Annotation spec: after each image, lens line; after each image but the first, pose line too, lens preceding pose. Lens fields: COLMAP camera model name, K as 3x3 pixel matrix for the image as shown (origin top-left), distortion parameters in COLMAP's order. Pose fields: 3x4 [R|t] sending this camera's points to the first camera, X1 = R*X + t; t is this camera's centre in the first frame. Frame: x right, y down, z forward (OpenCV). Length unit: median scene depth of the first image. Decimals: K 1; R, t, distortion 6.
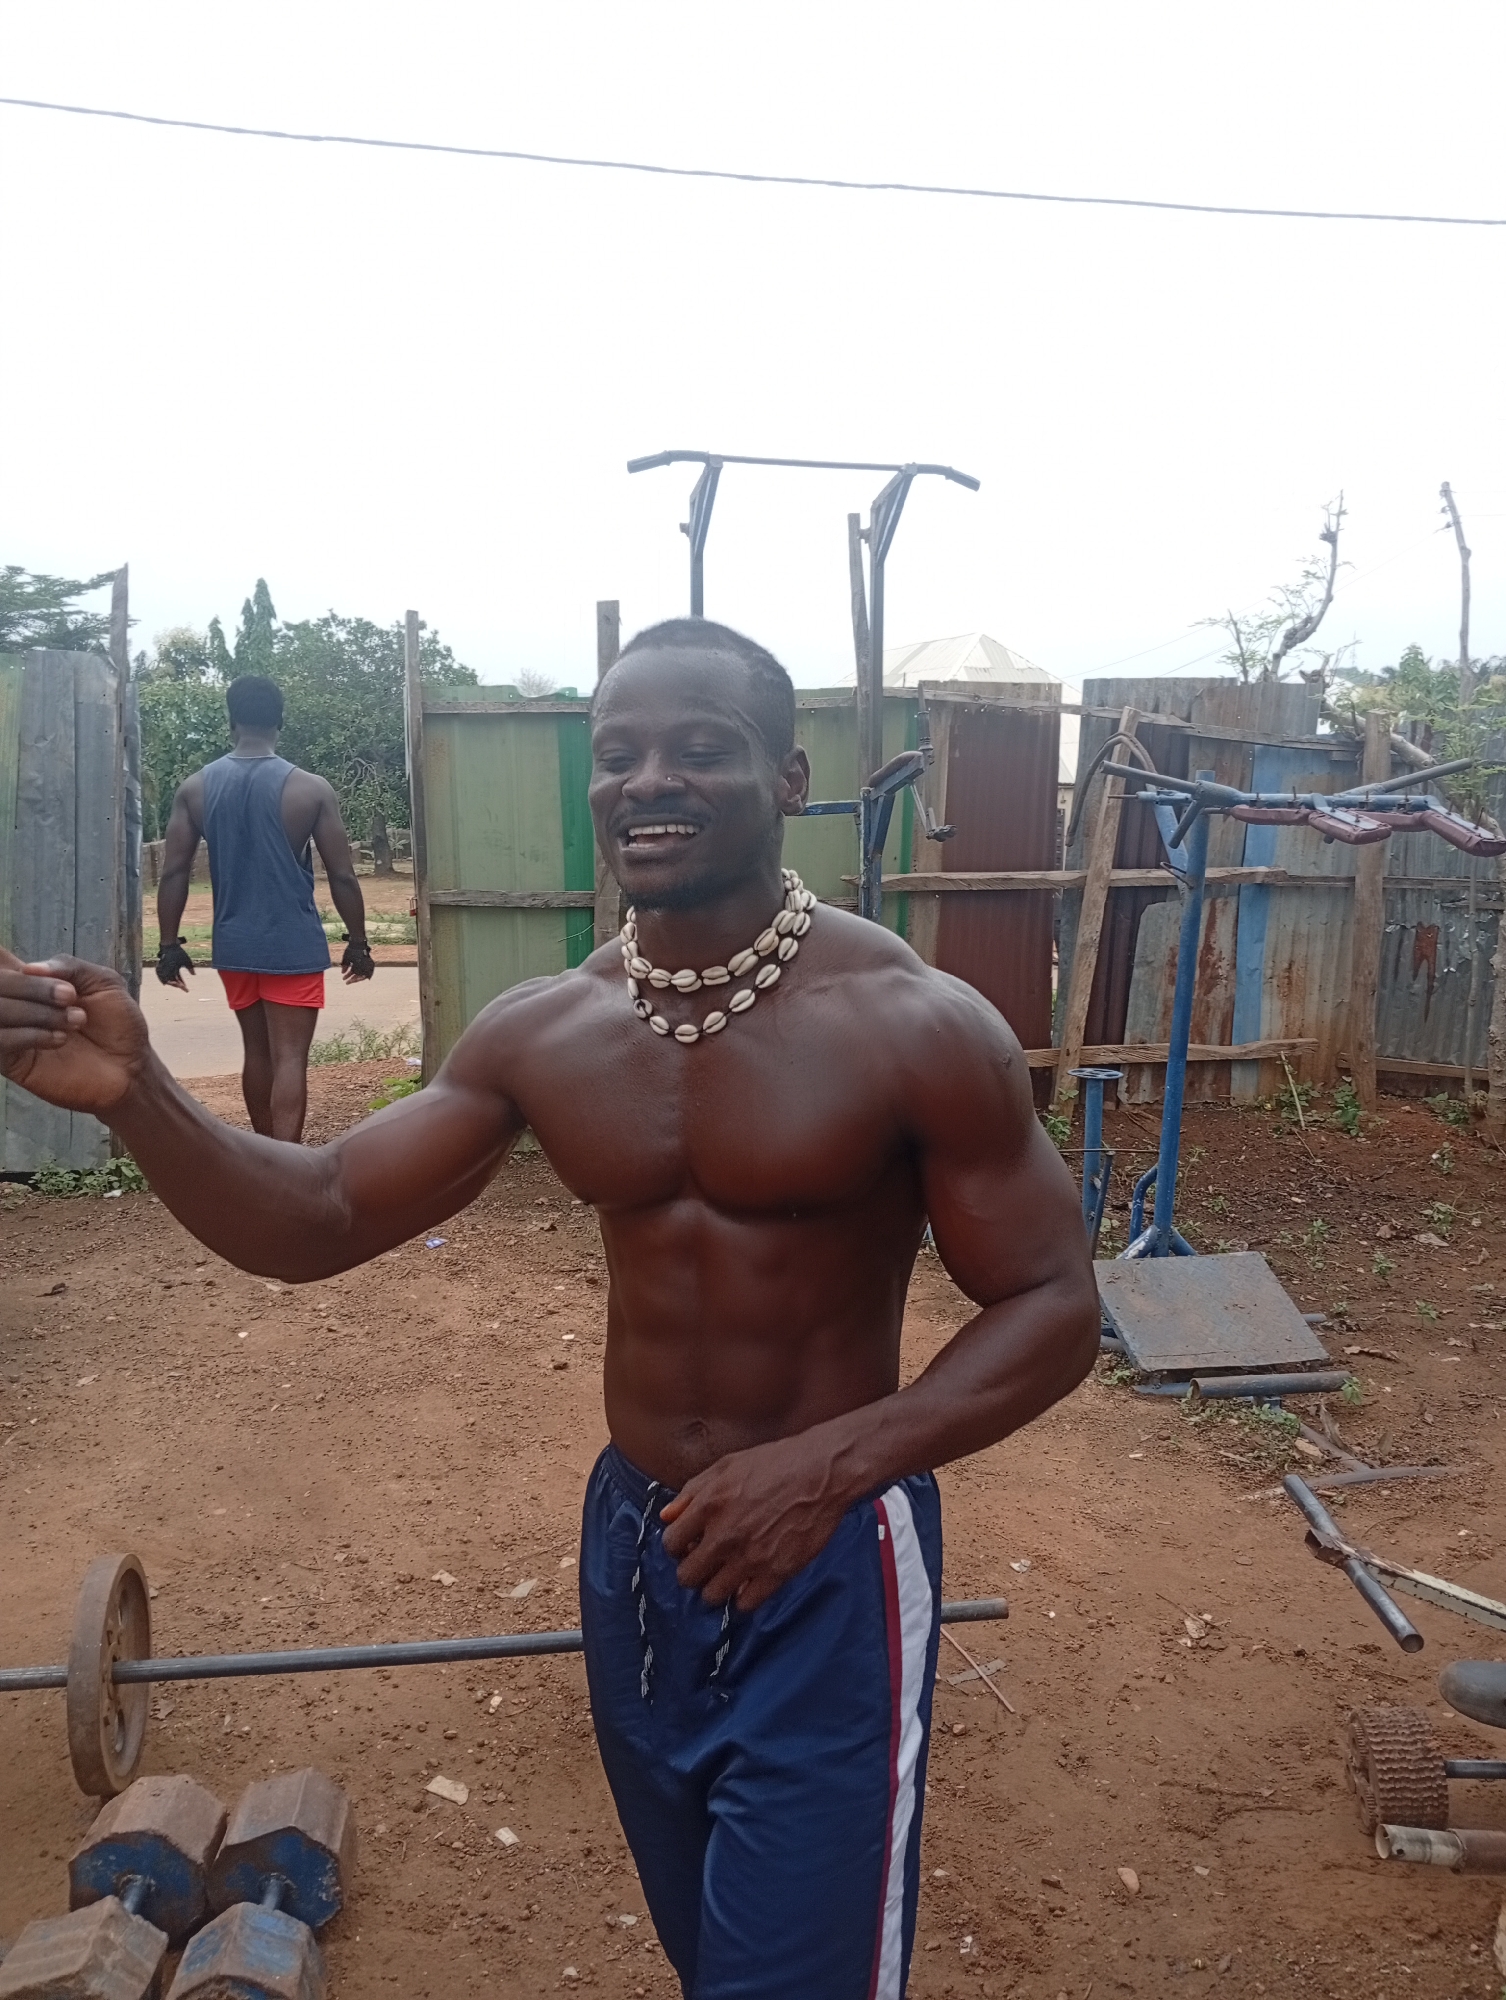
lens RADIAL K [[1558.3, 0, 757.4], [0, 1558.3, 1008.2], [0, 0, 1]] dist [0.100188, -0.221366]
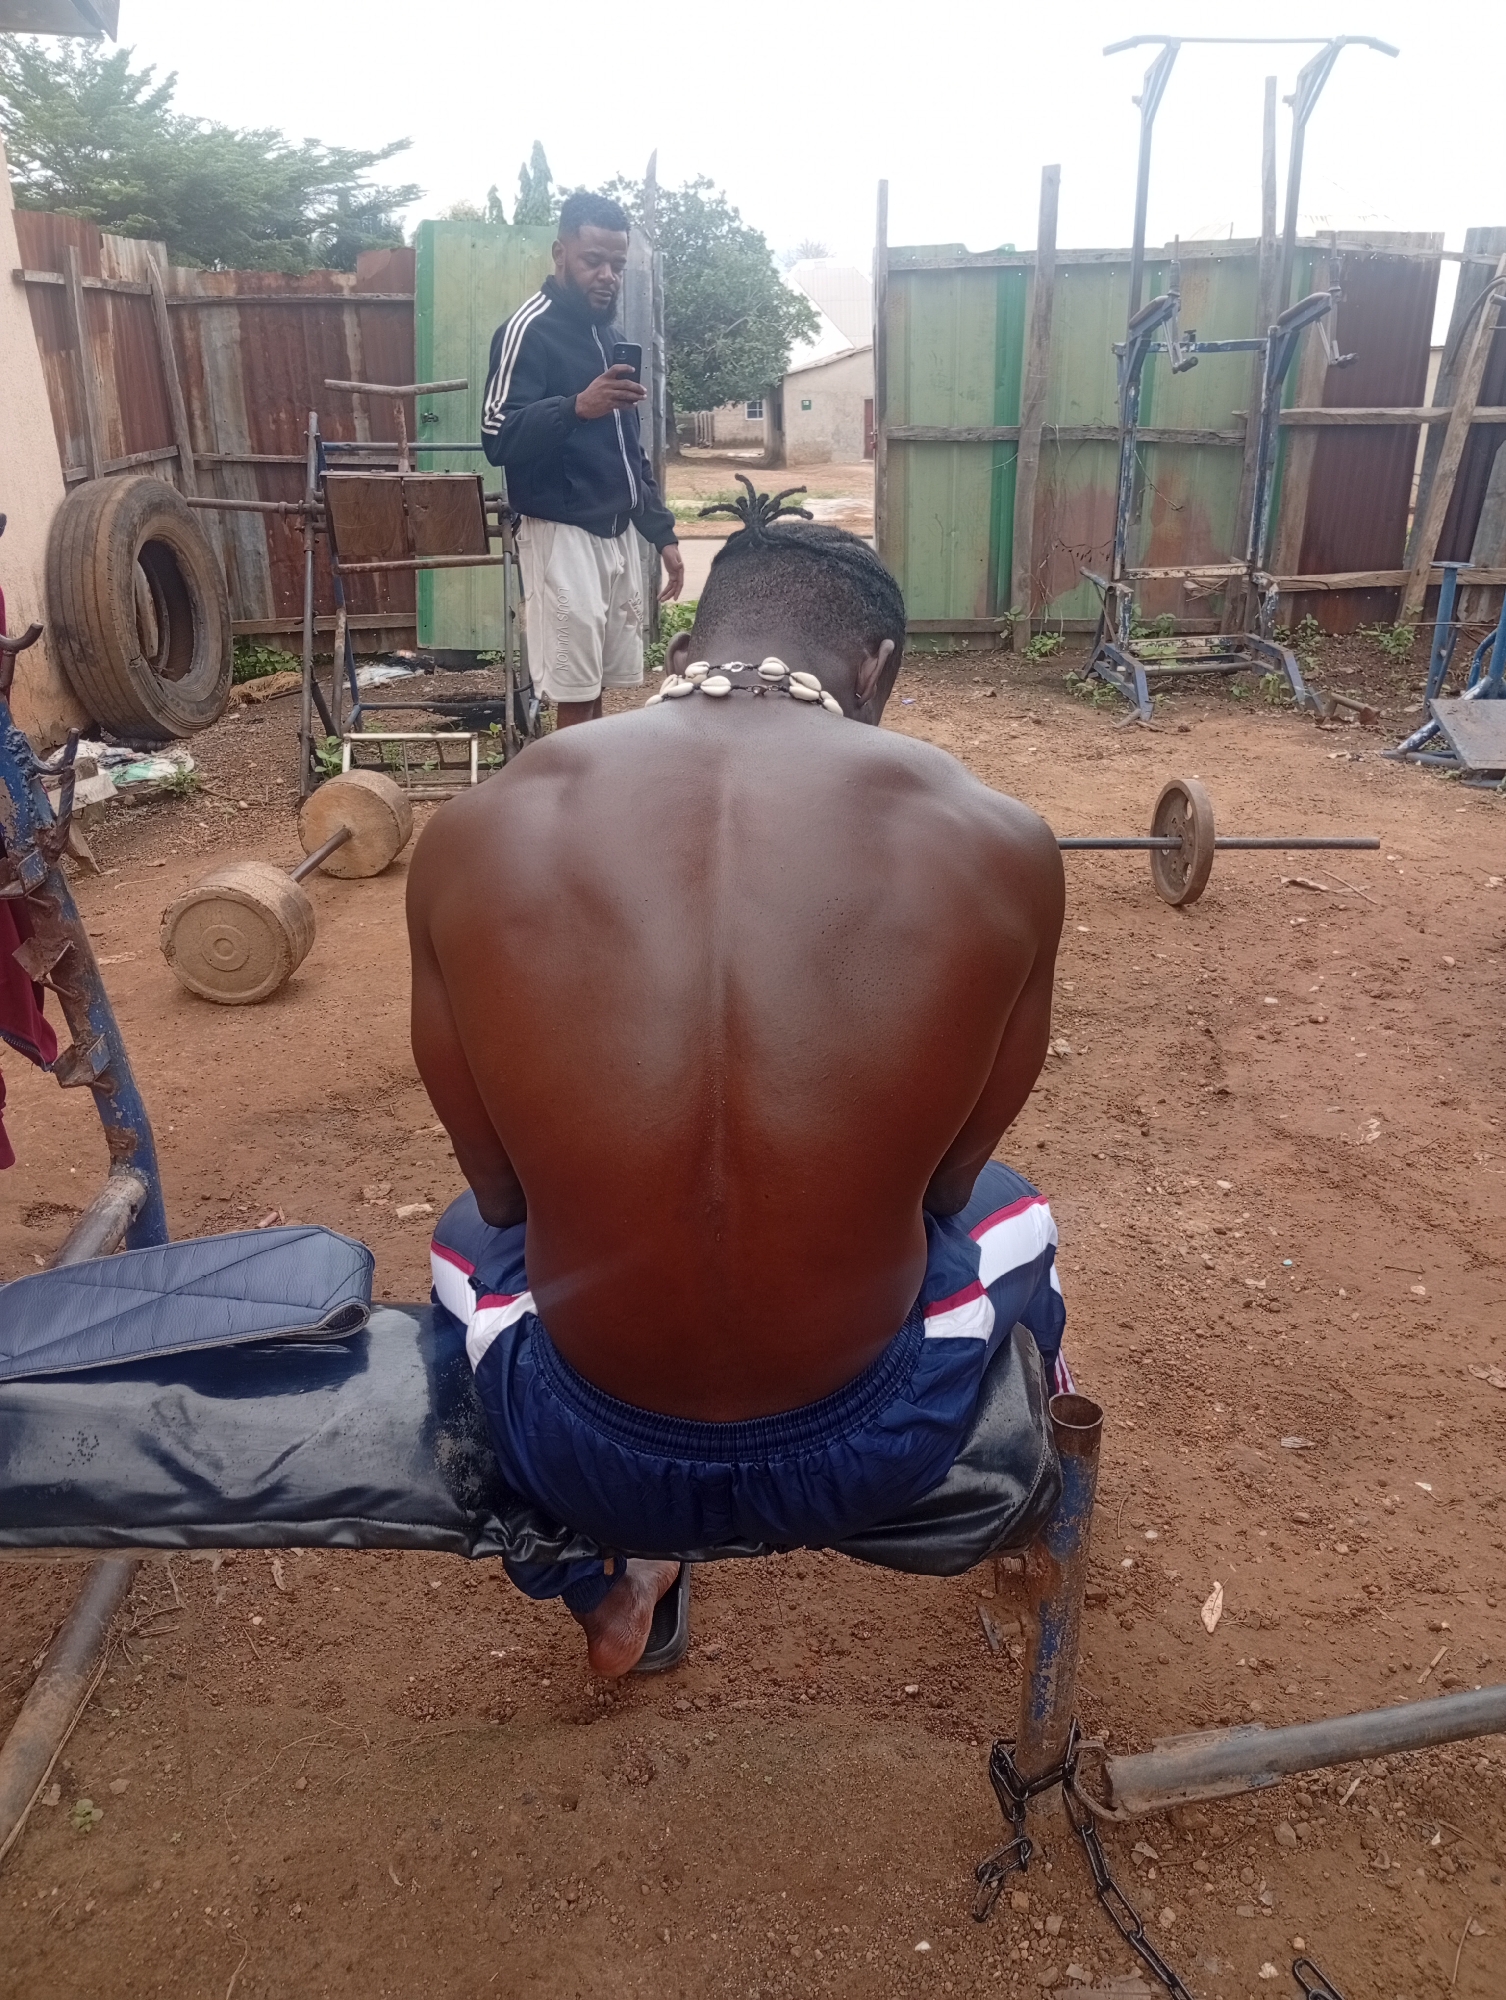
lens RADIAL K [[1565.7, 0, 753.0], [0, 1565.7, 1000.0], [0, 0, 1]] dist [0.009590, -0.061515]
pose [[0.984643, 0.051007, -0.166962, -0.082442], [-0.008790, 0.969638, 0.244387, 0.059876], [0.174358, -0.239166, 0.955196, -0.287183]]
